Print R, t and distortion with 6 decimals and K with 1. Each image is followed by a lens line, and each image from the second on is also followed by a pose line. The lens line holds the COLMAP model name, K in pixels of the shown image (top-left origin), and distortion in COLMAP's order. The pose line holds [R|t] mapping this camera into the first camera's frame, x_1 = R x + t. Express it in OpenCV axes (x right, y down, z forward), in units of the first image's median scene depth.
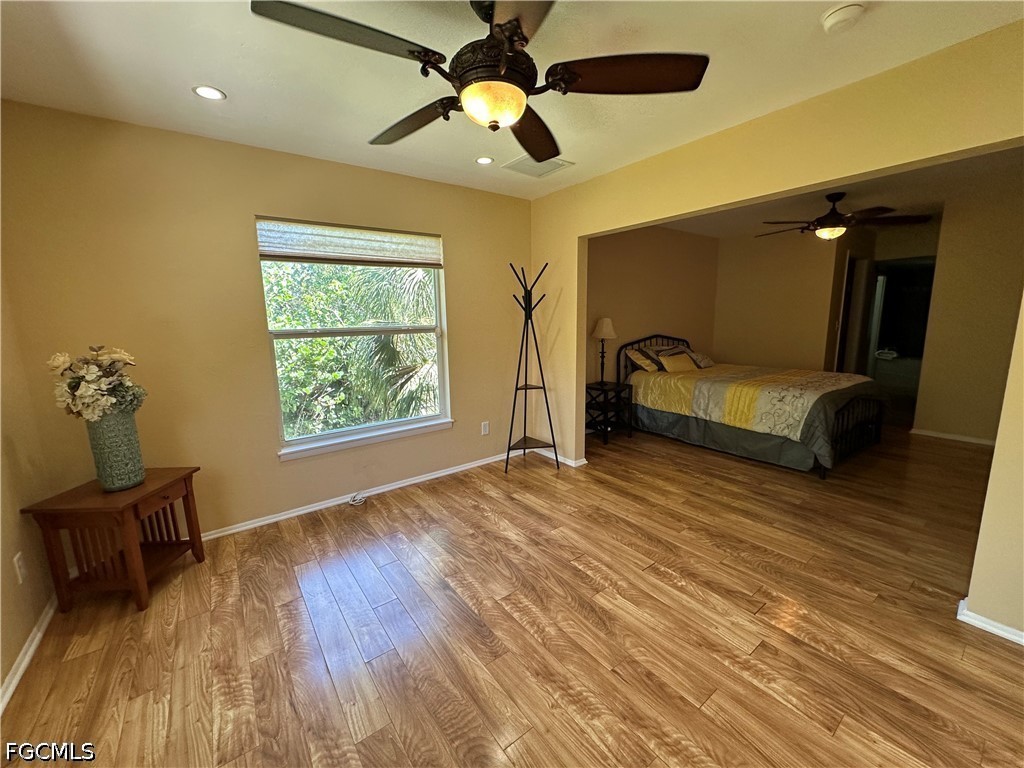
lens RADIAL K [[409.4, 0, 512.0], [0, 409.4, 384.0], [0, 0, 1]] dist [-0.001794, -0.000186]
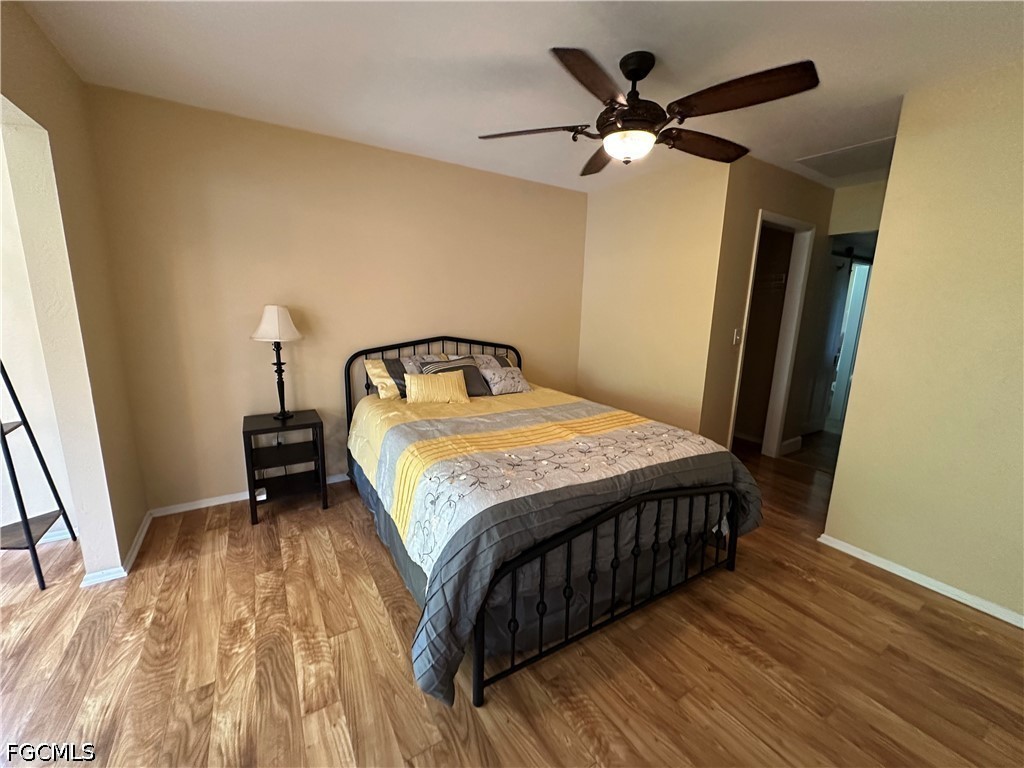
lens RADIAL K [[409.4, 0, 512.0], [0, 409.4, 384.0], [0, 0, 1]] dist [-0.001794, -0.000186]
pose [[0.995739, 0.061061, -0.069101, 0.759274], [-0.058939, 0.997737, 0.032356, -0.110076], [0.070920, -0.028145, 0.997085, 0.553625]]
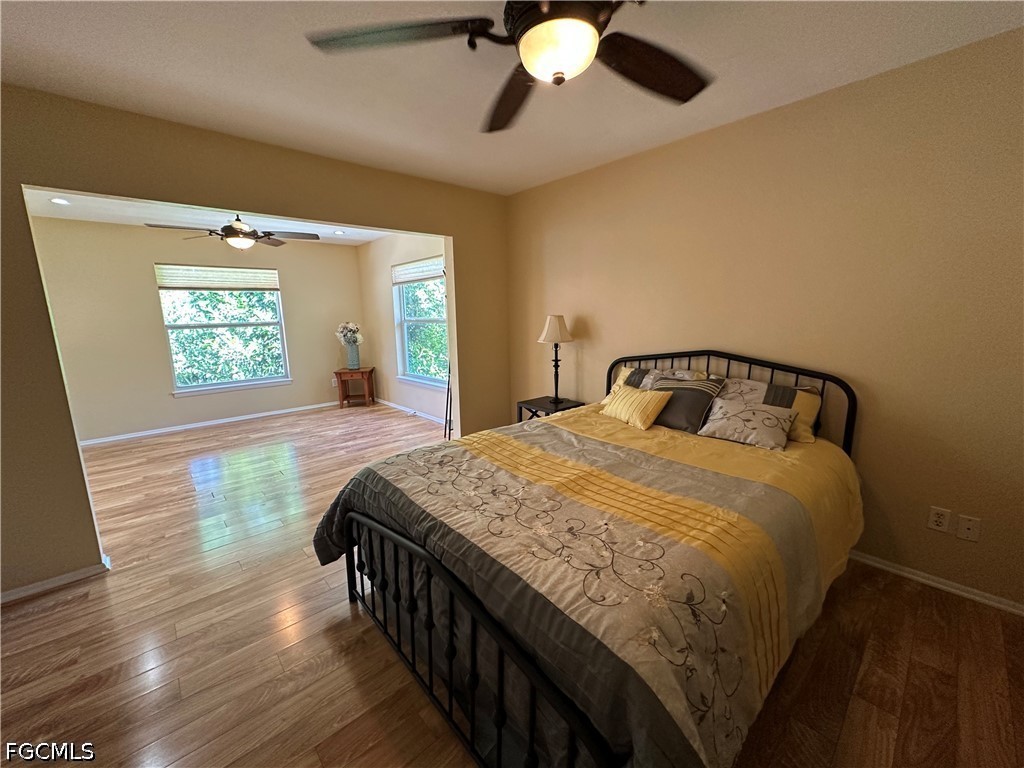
lens RADIAL K [[409.4, 0, 512.0], [0, 409.4, 384.0], [0, 0, 1]] dist [-0.001794, -0.000186]
pose [[0.091729, 0.192043, -0.977090, 1.231733], [-0.142981, 0.973600, 0.177933, -0.201091], [0.985466, 0.123383, 0.116766, 1.059702]]
